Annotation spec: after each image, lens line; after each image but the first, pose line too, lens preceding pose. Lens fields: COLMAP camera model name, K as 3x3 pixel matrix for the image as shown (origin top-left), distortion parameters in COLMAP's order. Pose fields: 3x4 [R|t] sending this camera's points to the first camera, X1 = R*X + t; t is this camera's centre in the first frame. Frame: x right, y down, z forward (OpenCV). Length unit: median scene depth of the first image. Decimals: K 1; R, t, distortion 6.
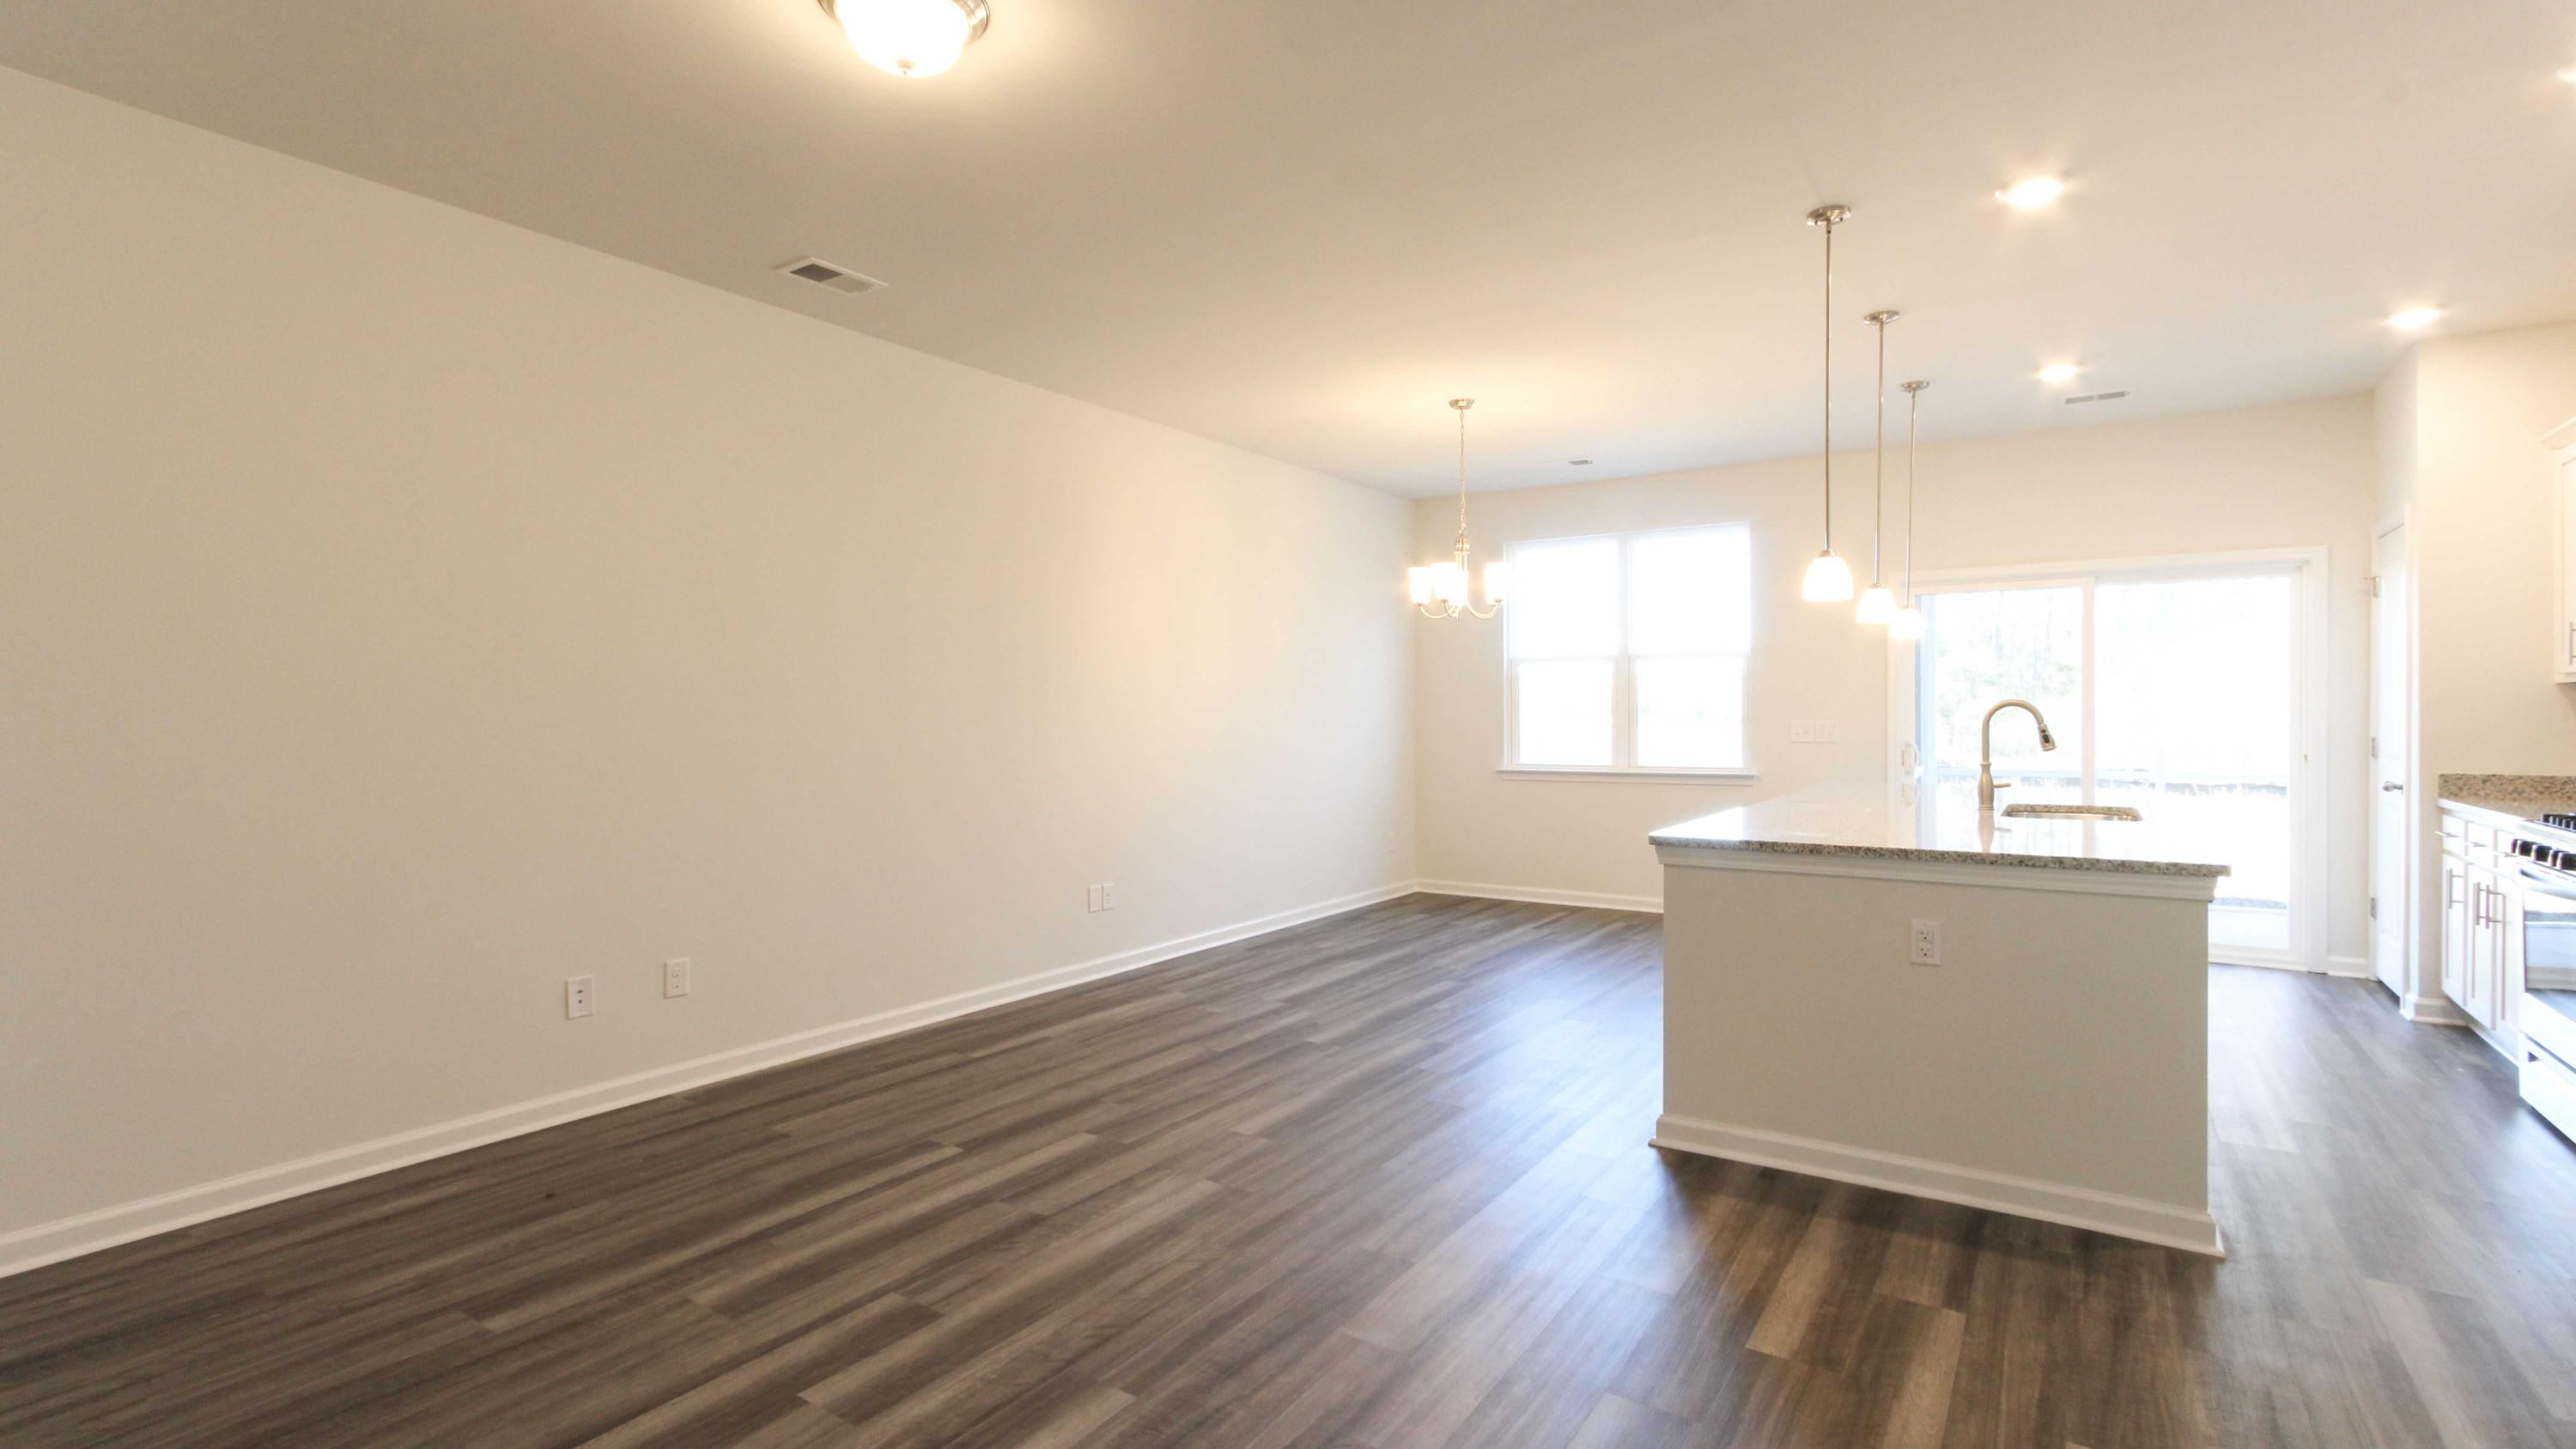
lens RADIAL K [[1161.0, 0, 1273.6], [0, 1161.0, 714.2], [0, 0, 1]] dist [-0.002152, 0.000414]
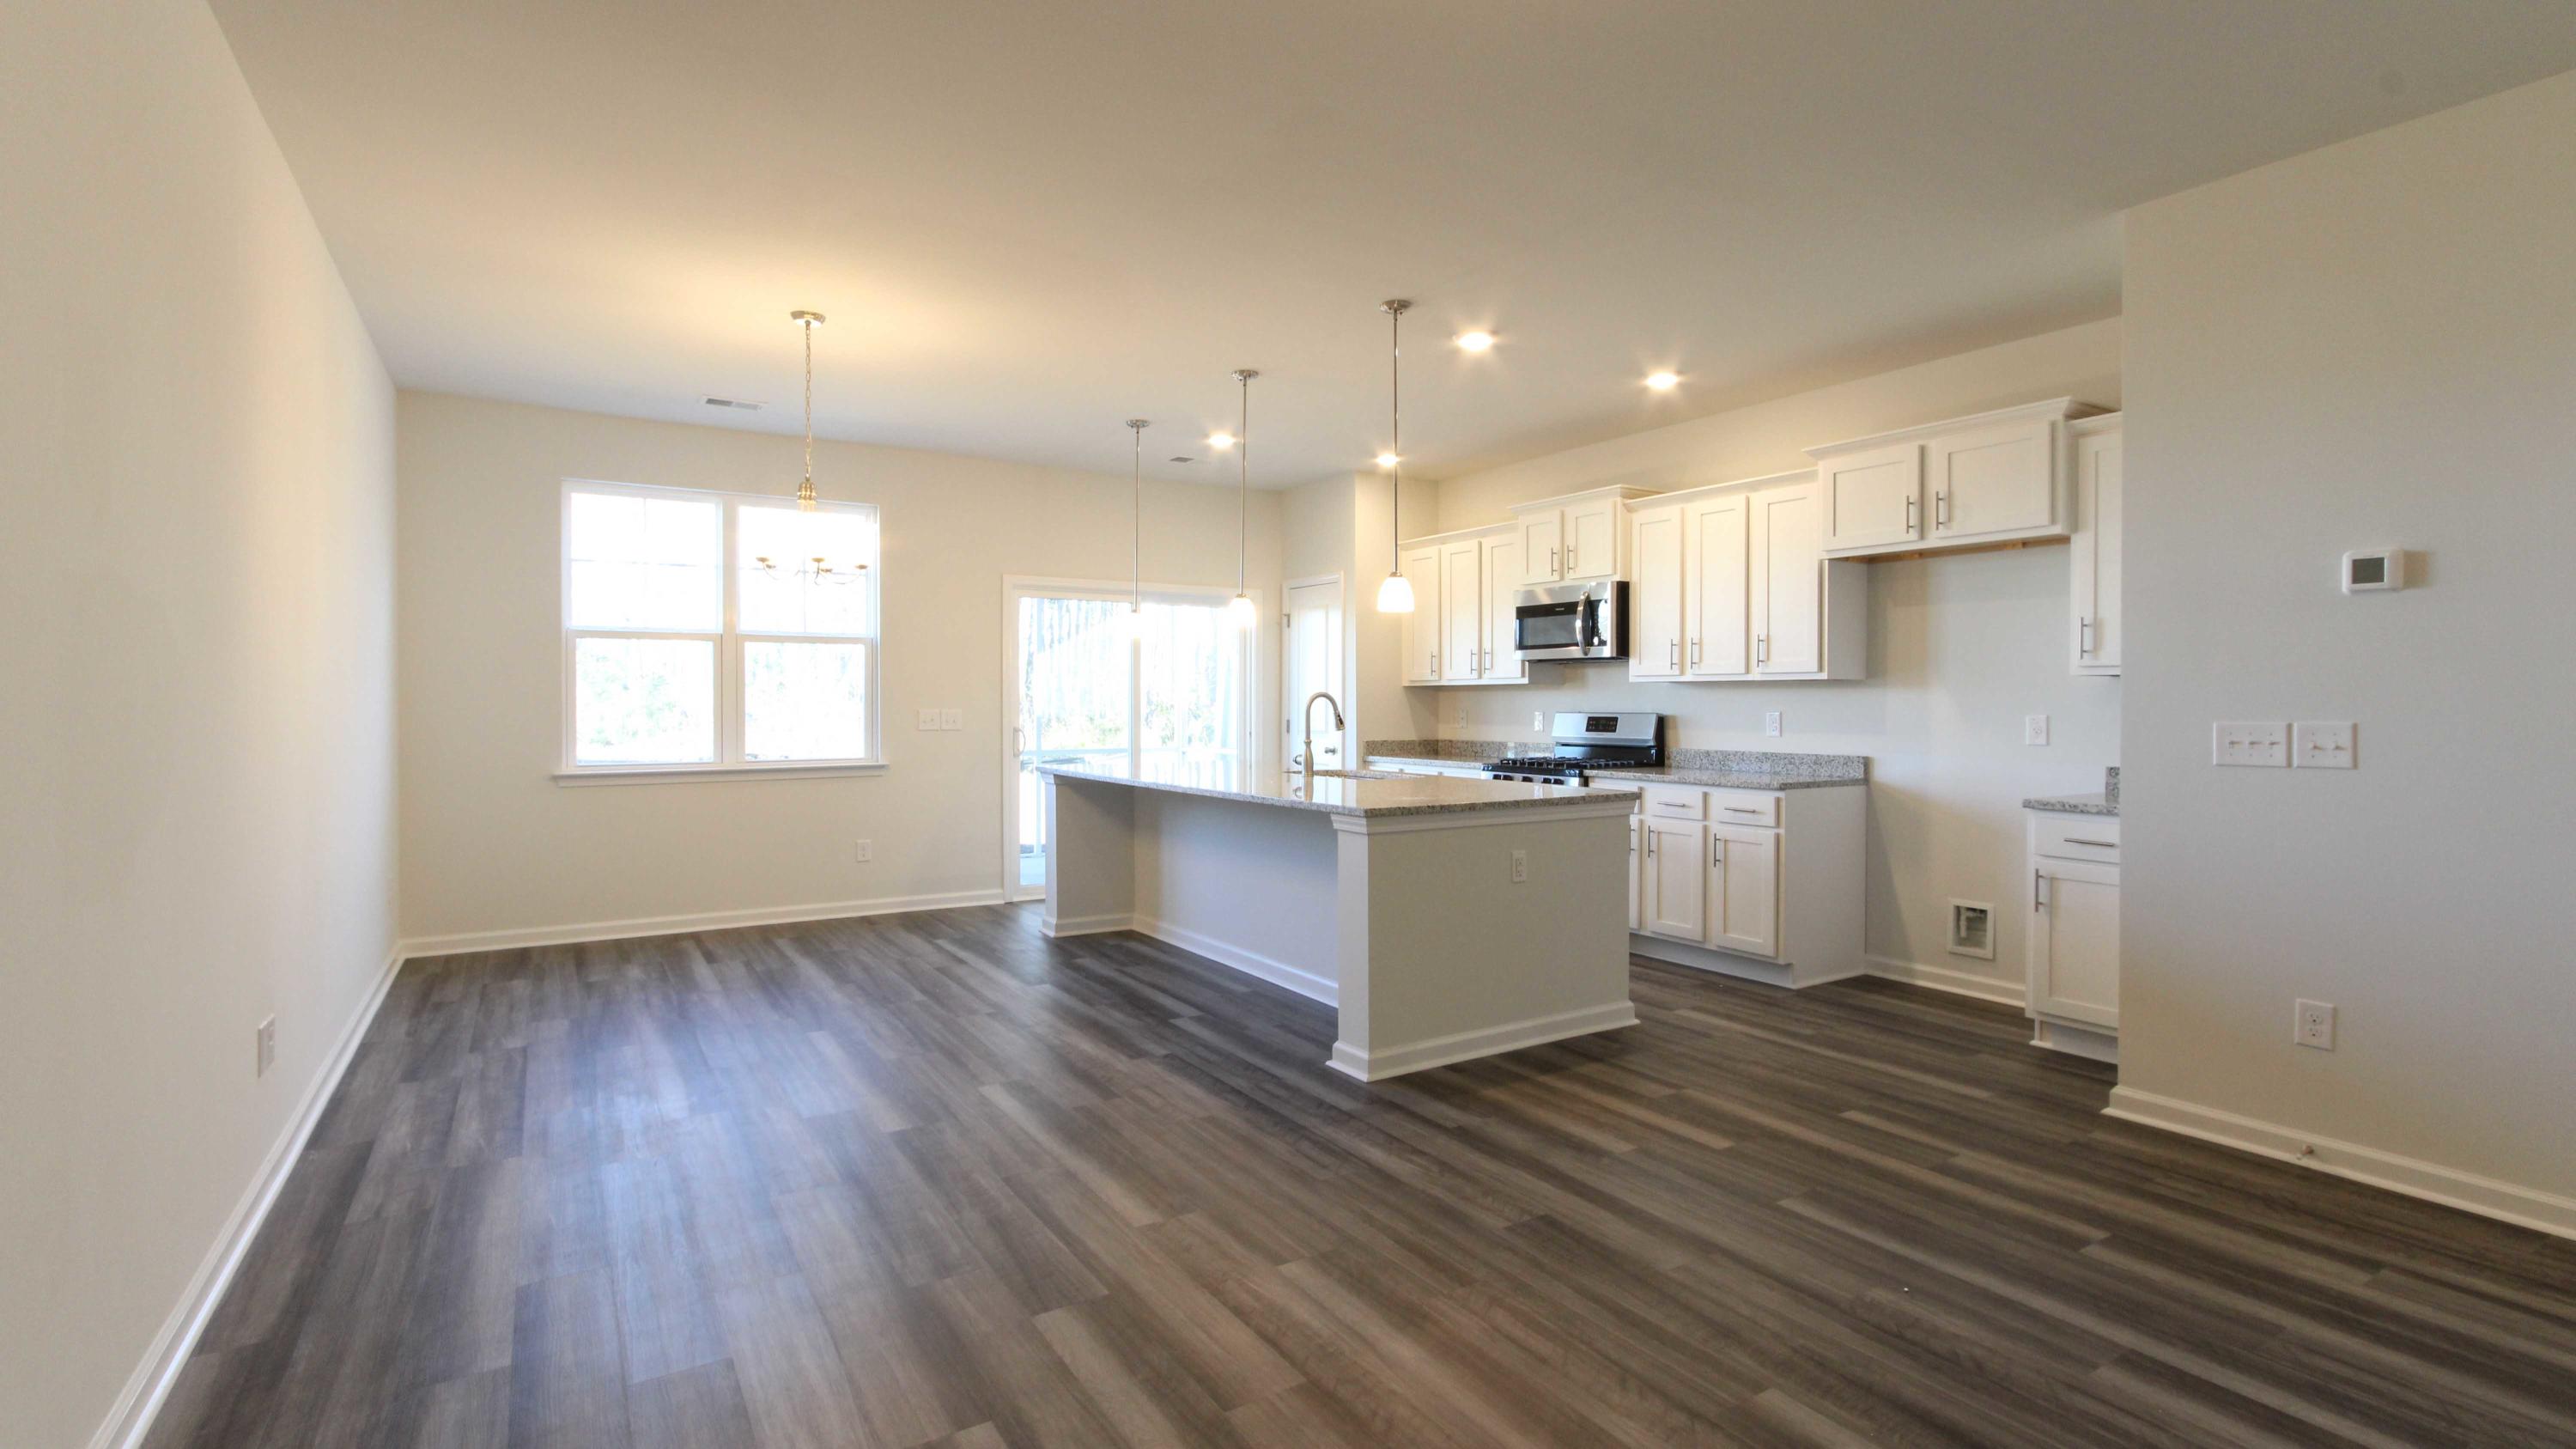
lens RADIAL K [[1161.0, 0, 1291.8], [0, 1161.0, 719.1], [0, 0, 1]] dist [-0.002152, 0.000414]
pose [[0.406778, -0.008850, 0.913484, -0.599698], [-0.004906, 0.999917, 0.011872, 0.002341], [-0.913514, -0.009311, 0.406701, 0.492432]]
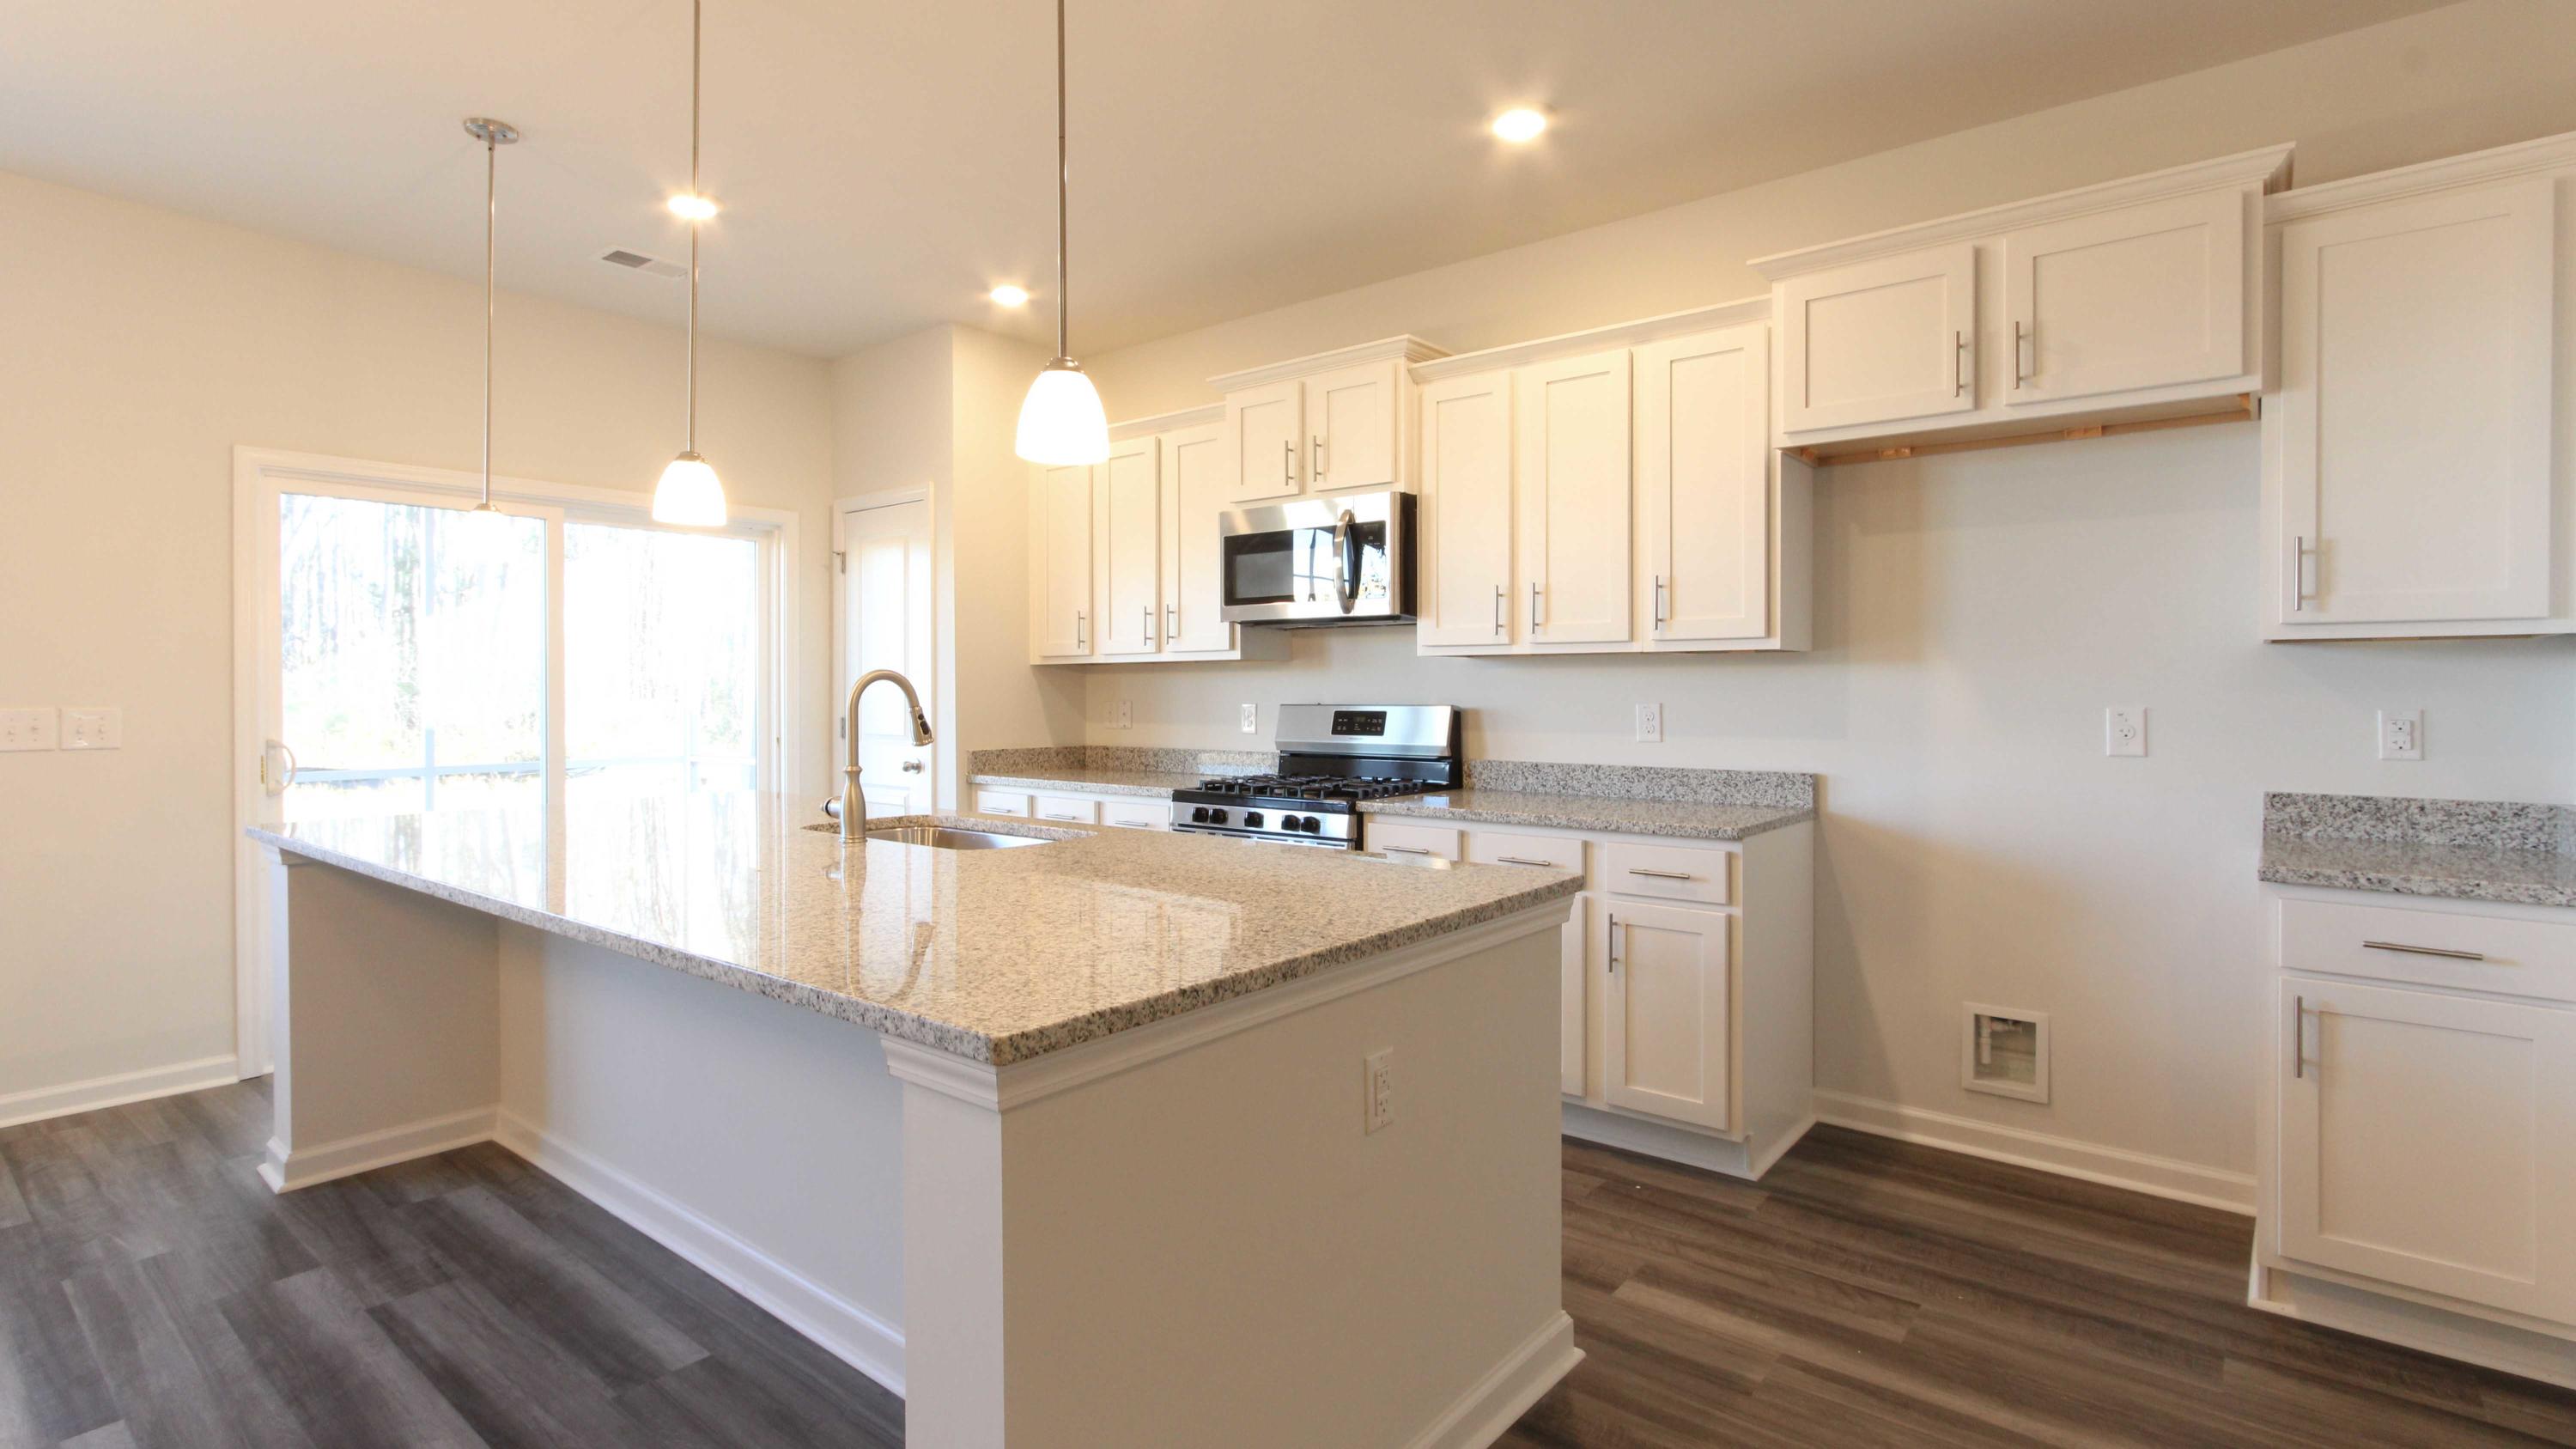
lens RADIAL K [[1161.0, 0, 1345.3], [0, 1161.0, 683.4], [0, 0, 1]] dist [-0.002152, 0.000414]
pose [[0.036852, 0.007528, 0.999292, -0.014923], [0.000066, 0.999972, -0.007535, -0.000539], [-0.999321, 0.000343, 0.036851, 0.718163]]
